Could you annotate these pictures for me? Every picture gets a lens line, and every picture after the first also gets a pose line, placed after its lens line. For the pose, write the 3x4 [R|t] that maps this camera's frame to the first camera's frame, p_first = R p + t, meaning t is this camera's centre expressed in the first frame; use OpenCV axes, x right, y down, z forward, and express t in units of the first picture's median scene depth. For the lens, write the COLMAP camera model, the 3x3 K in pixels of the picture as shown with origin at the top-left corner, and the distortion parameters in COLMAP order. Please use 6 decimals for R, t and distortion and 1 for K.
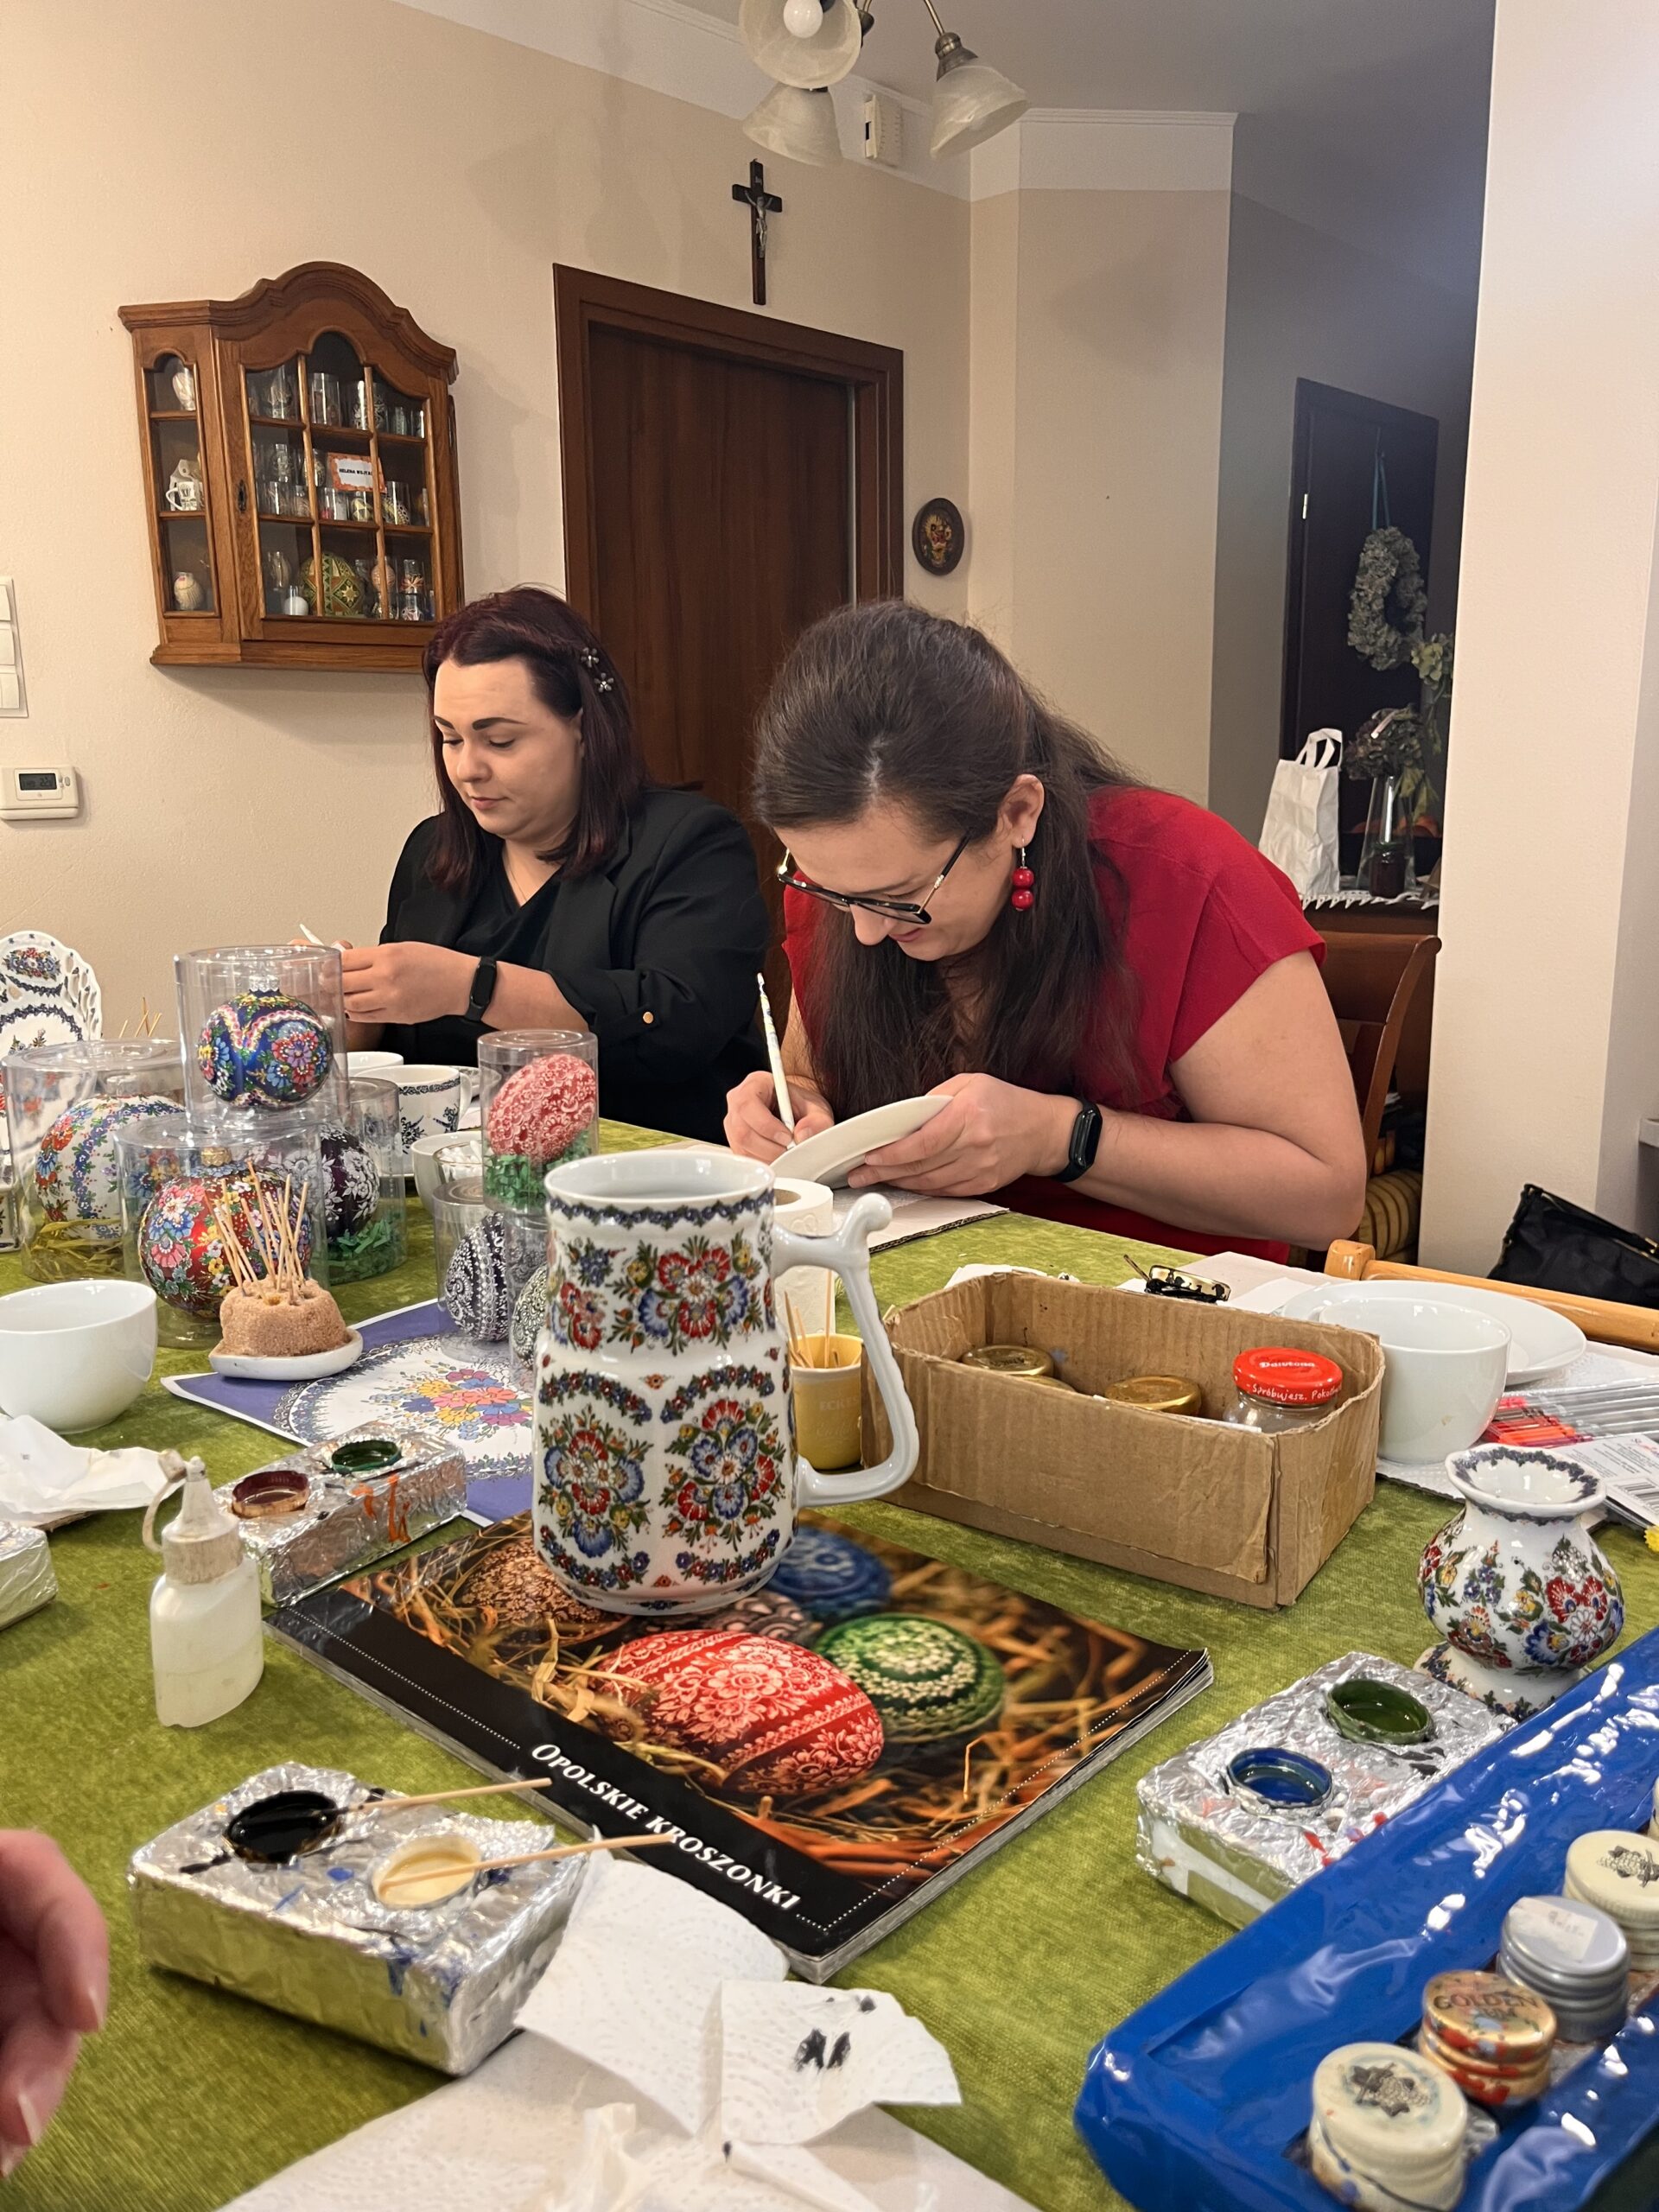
lens RADIAL K [[1694.3, 0, 806.5], [0, 1694.3, 1106.7], [0, 0, 1]] dist [0.056977, -0.082106]
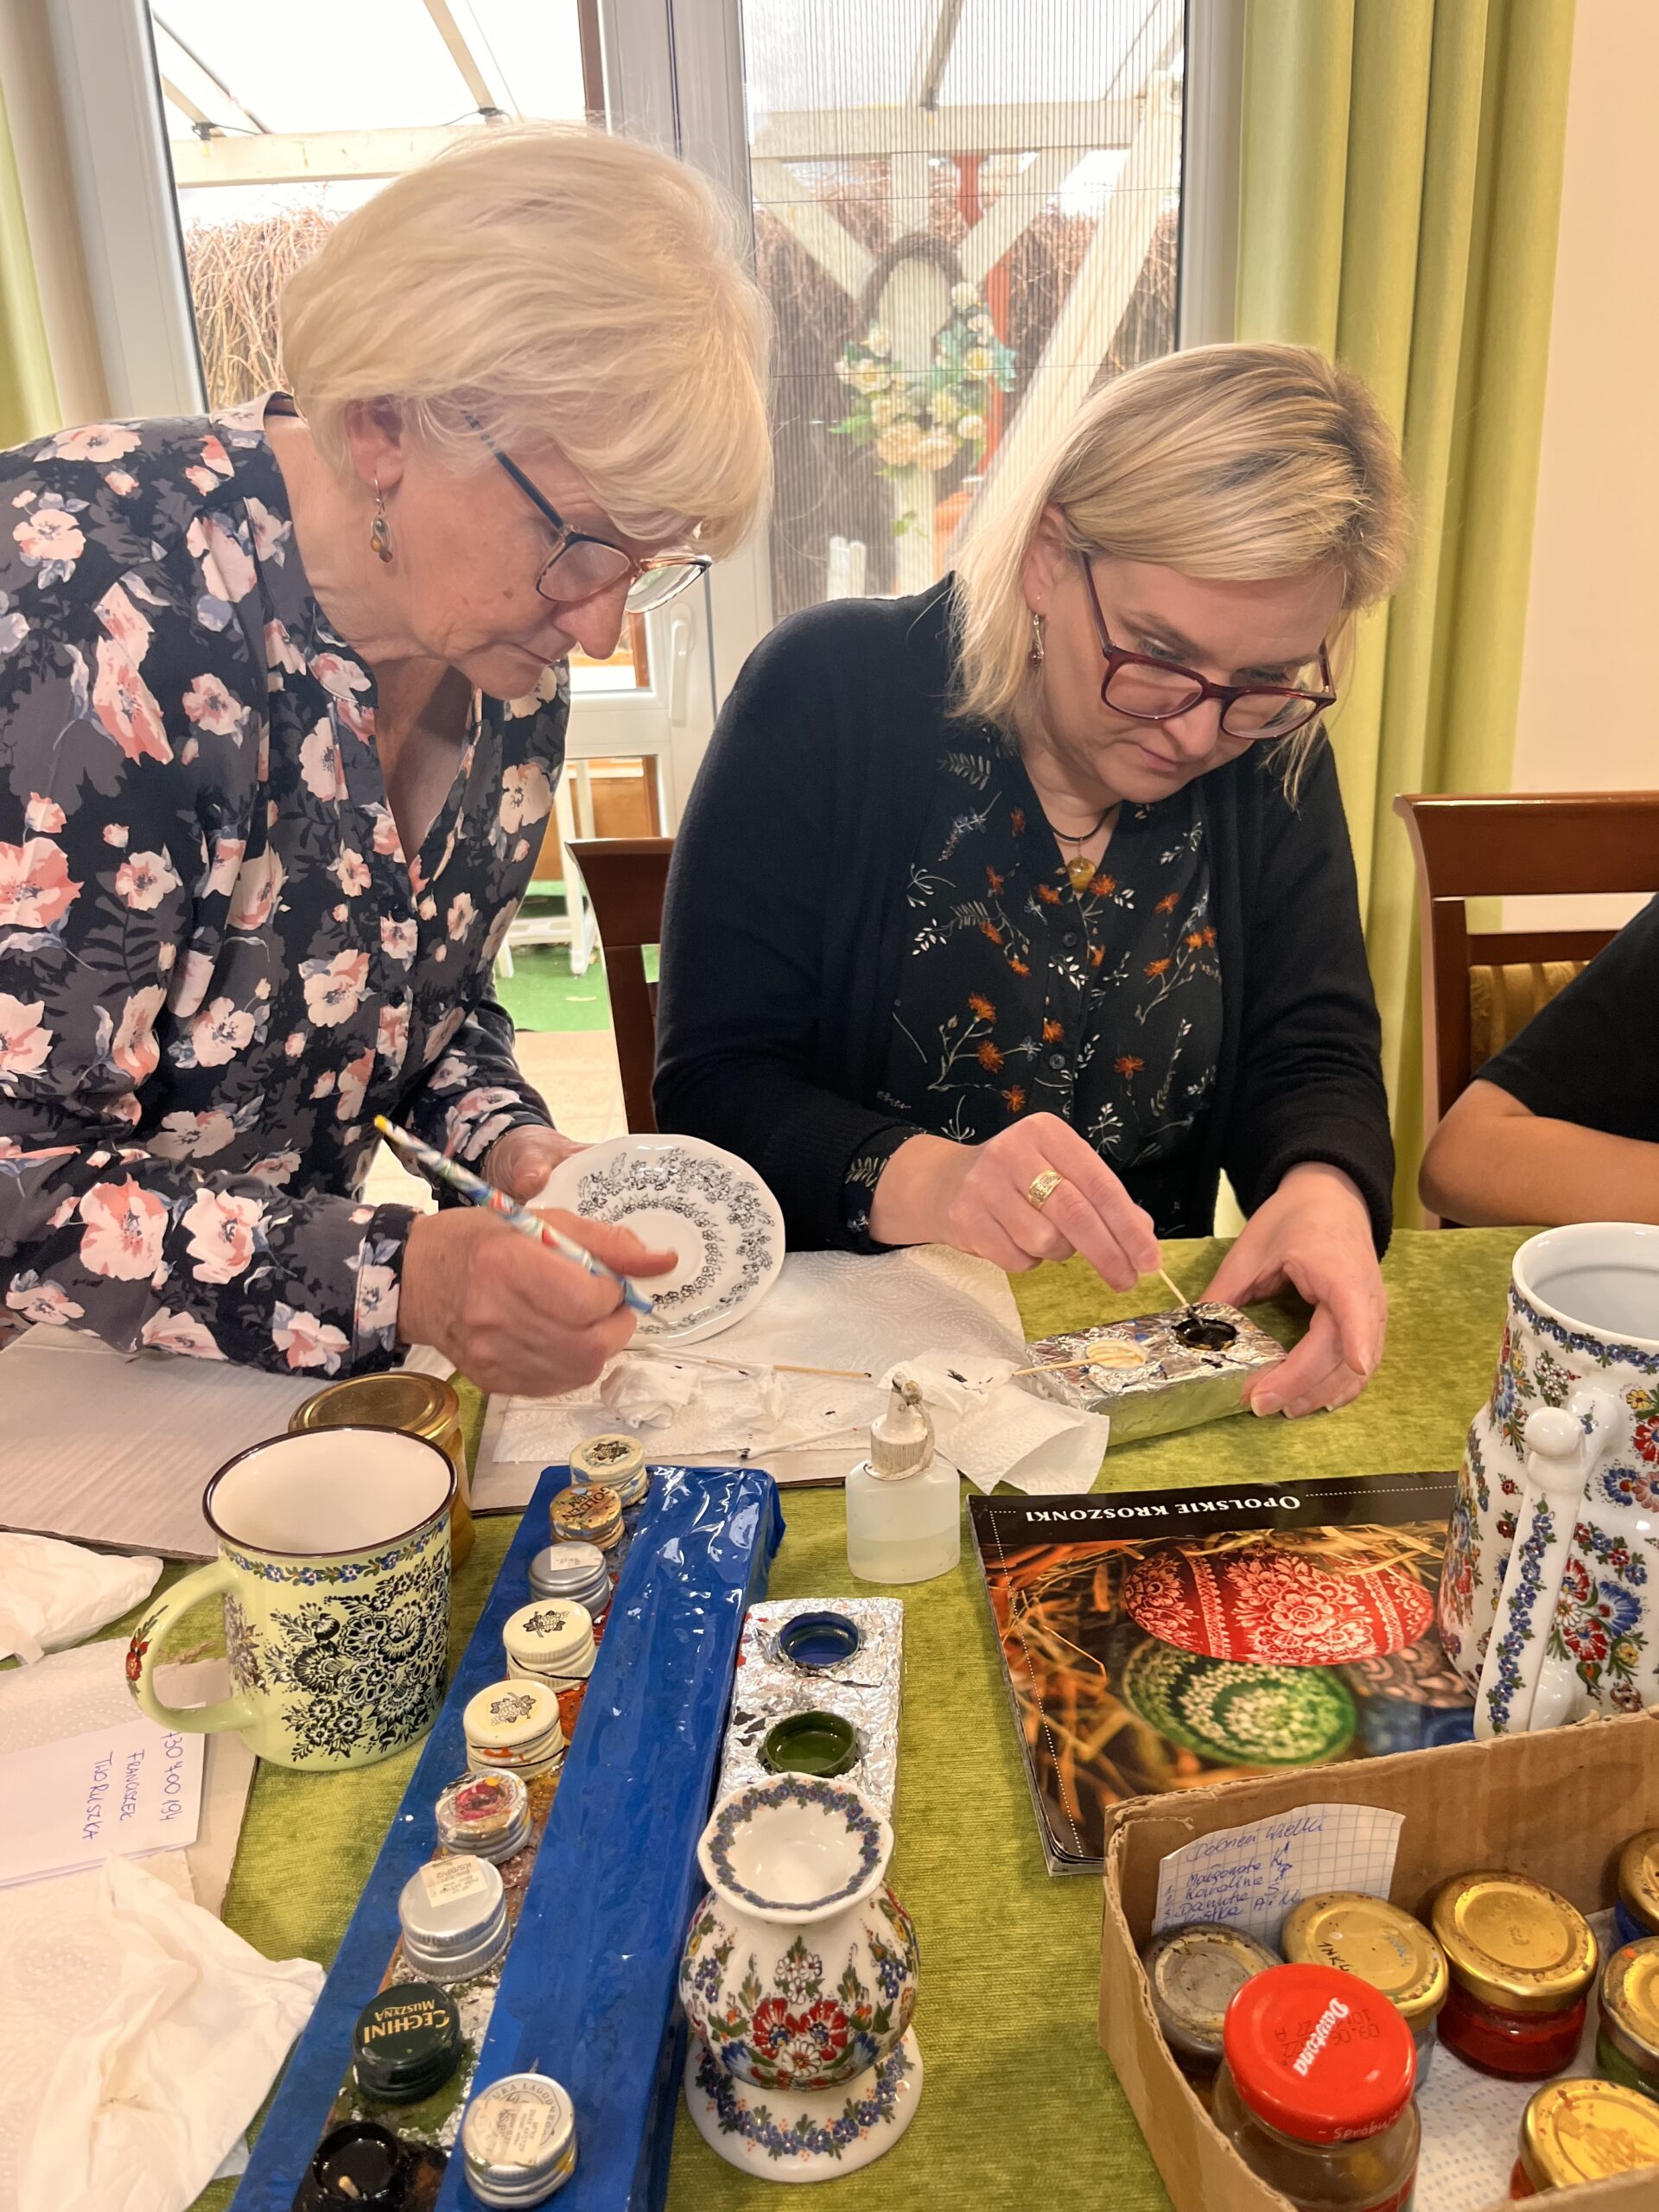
lens RADIAL K [[1694.3, 0, 827.8], [0, 1694.3, 1120.7], [0, 0, 1]] dist [0.056977, -0.082106]
pose [[-0.684873, 0.293454, -0.666959, 0.816606], [-0.108835, 0.863854, 0.491844, -0.442972], [0.720489, 0.409439, -0.559692, 1.279459]]
